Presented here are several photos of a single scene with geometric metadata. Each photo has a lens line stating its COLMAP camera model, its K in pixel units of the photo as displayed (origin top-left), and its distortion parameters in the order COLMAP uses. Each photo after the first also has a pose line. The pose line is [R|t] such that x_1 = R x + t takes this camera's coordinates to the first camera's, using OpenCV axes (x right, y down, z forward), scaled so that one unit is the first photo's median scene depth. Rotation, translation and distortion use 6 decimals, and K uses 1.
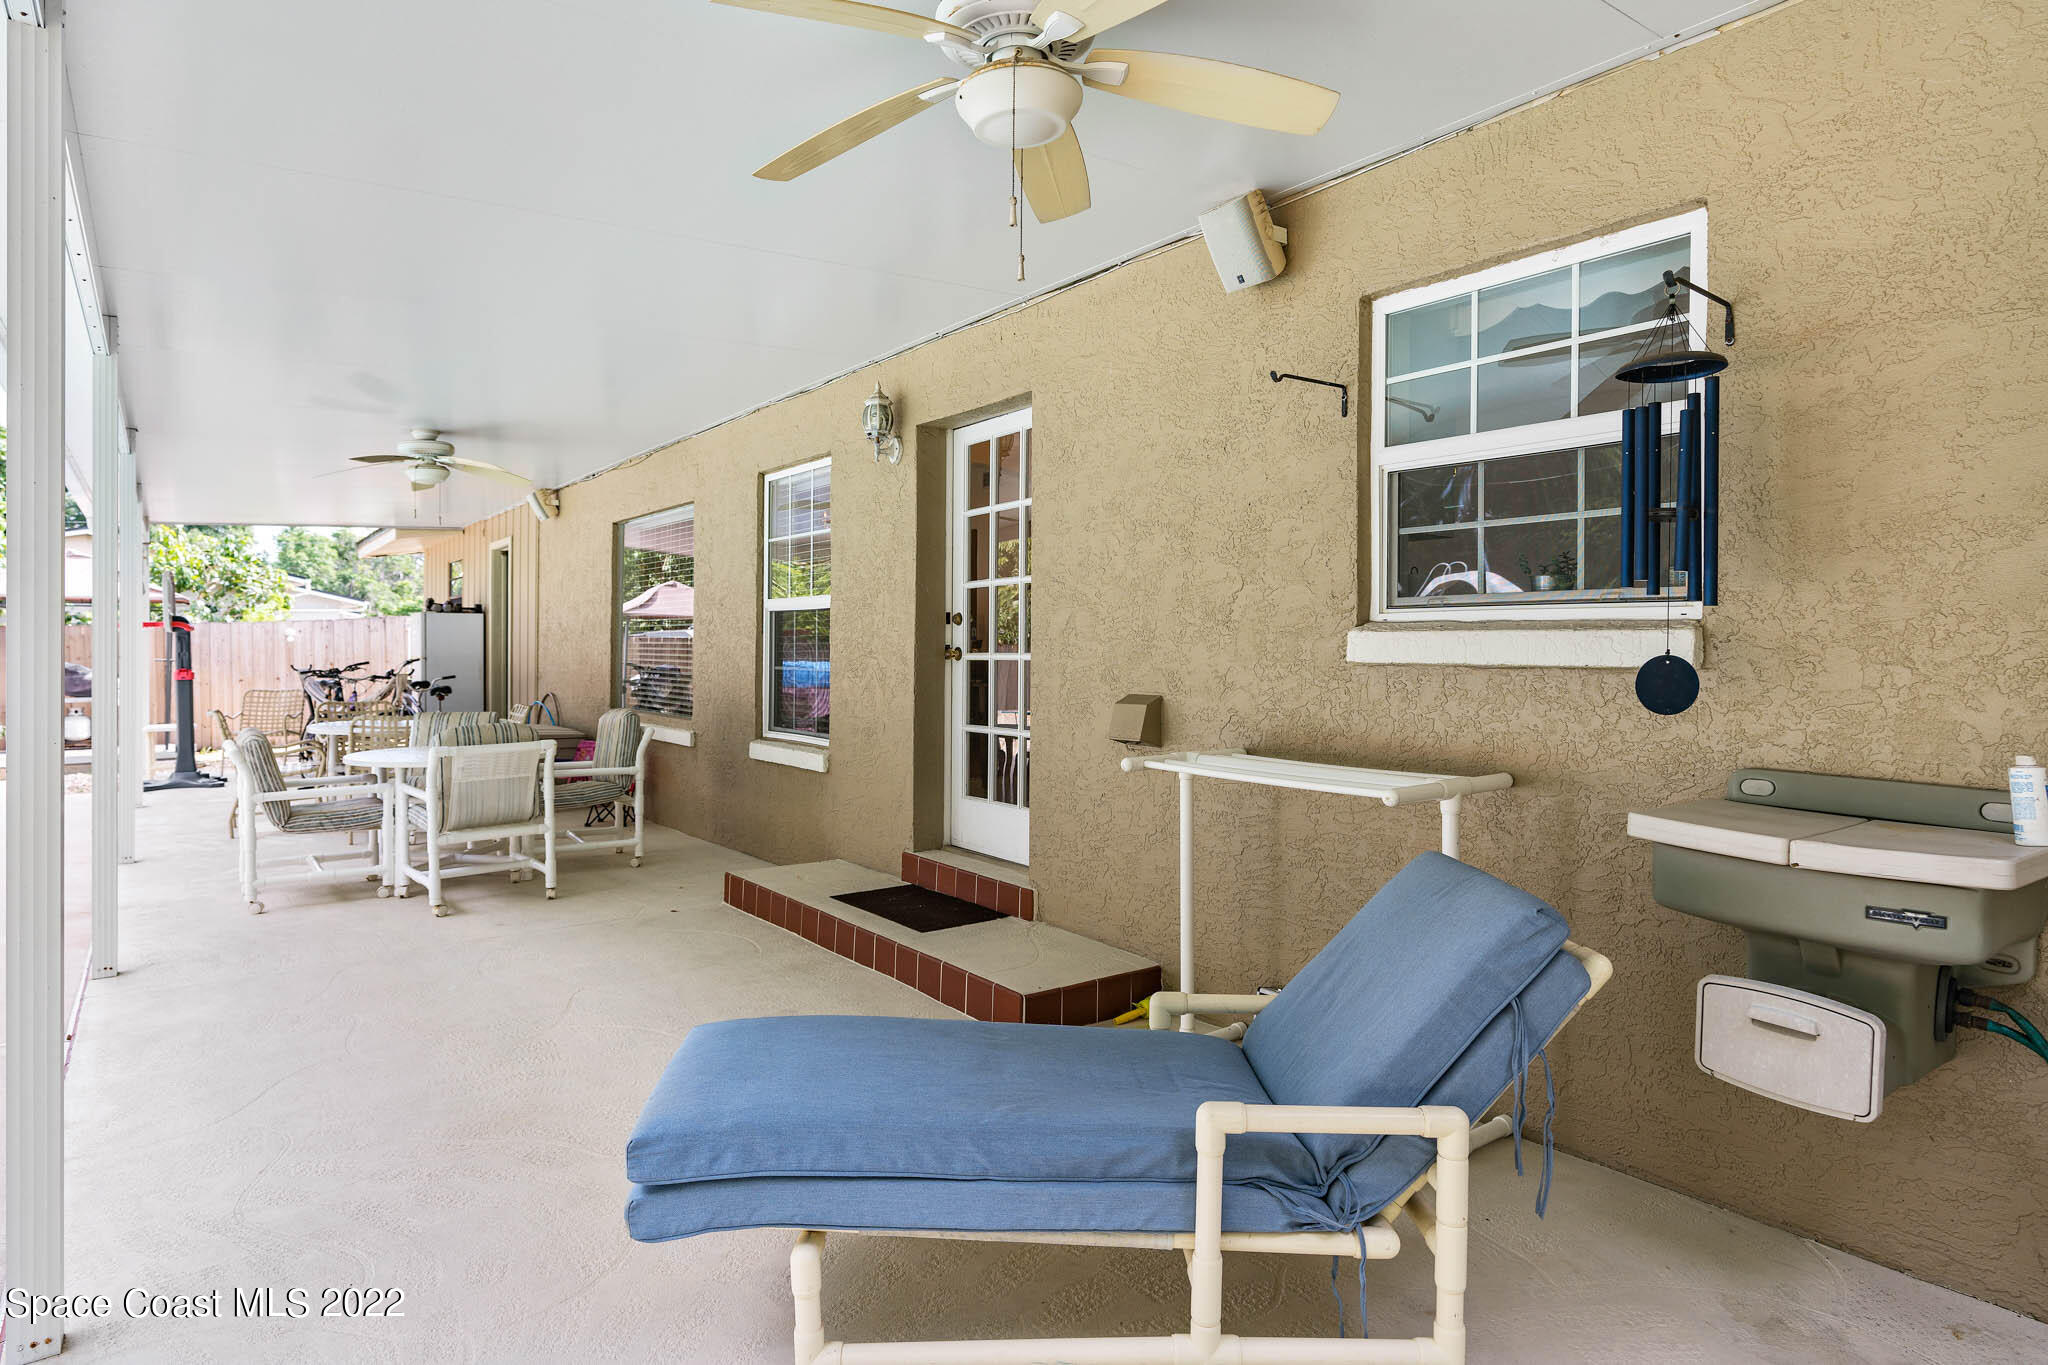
lens RADIAL K [[1123.6, 0, 1021.7], [0, 1123.6, 645.7], [0, 0, 1]] dist [-0.000542, -0.000155]
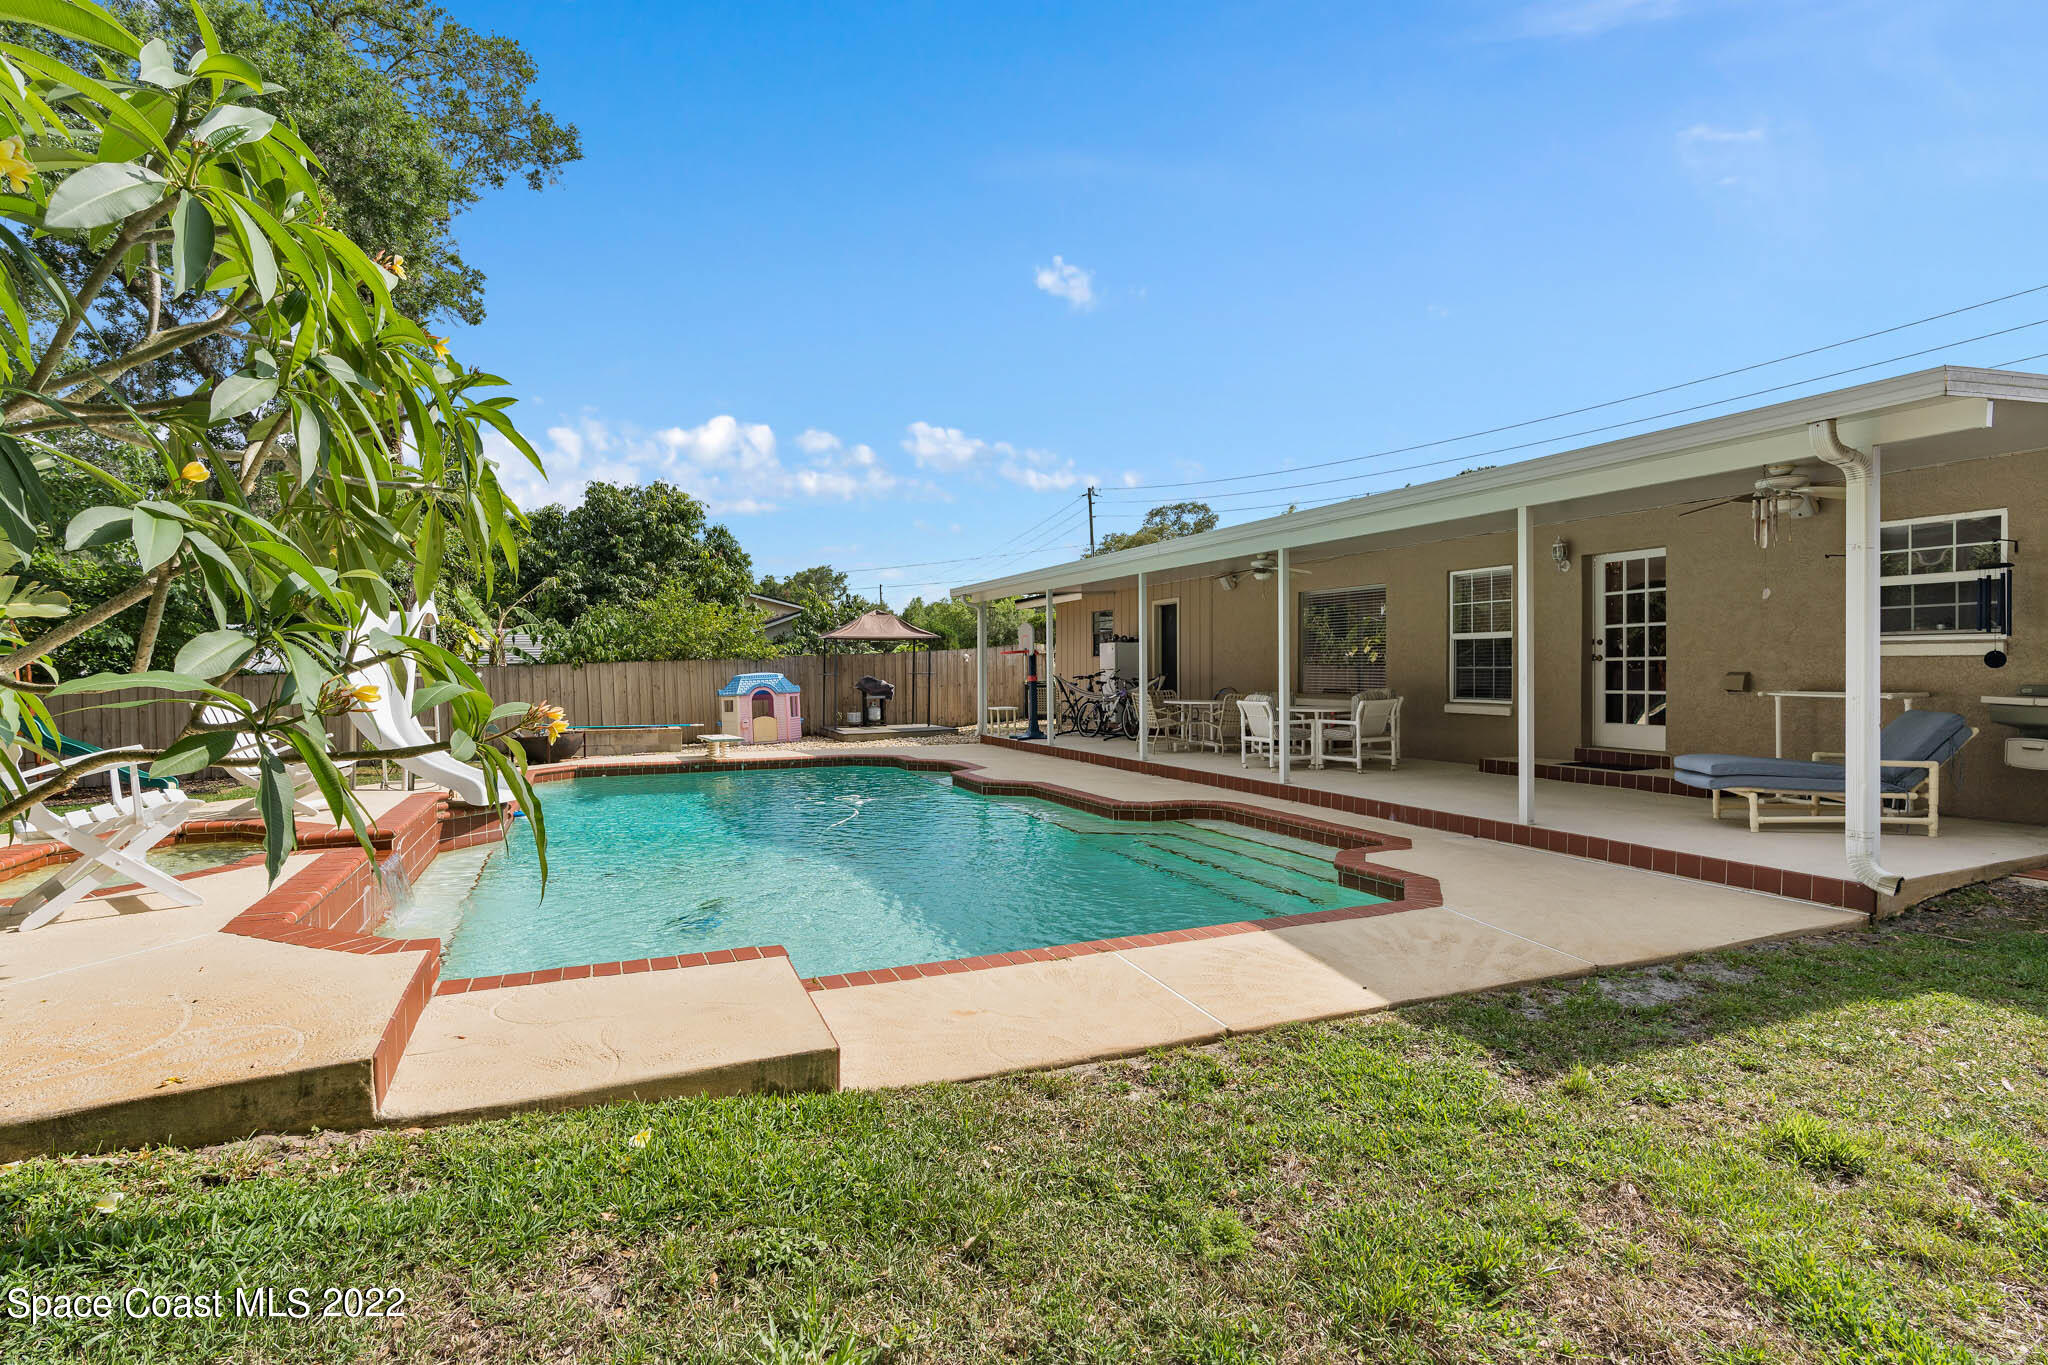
lens RADIAL K [[989.9, 0, 1027.5], [0, 989.9, 669.6], [0, 0, 1]] dist [-0.006220, 0.001507]
pose [[0.971510, -0.008990, -0.236829, -0.980669], [0.010060, 0.999944, 0.003309, 0.017022], [0.236786, -0.005597, 0.971546, -1.626579]]
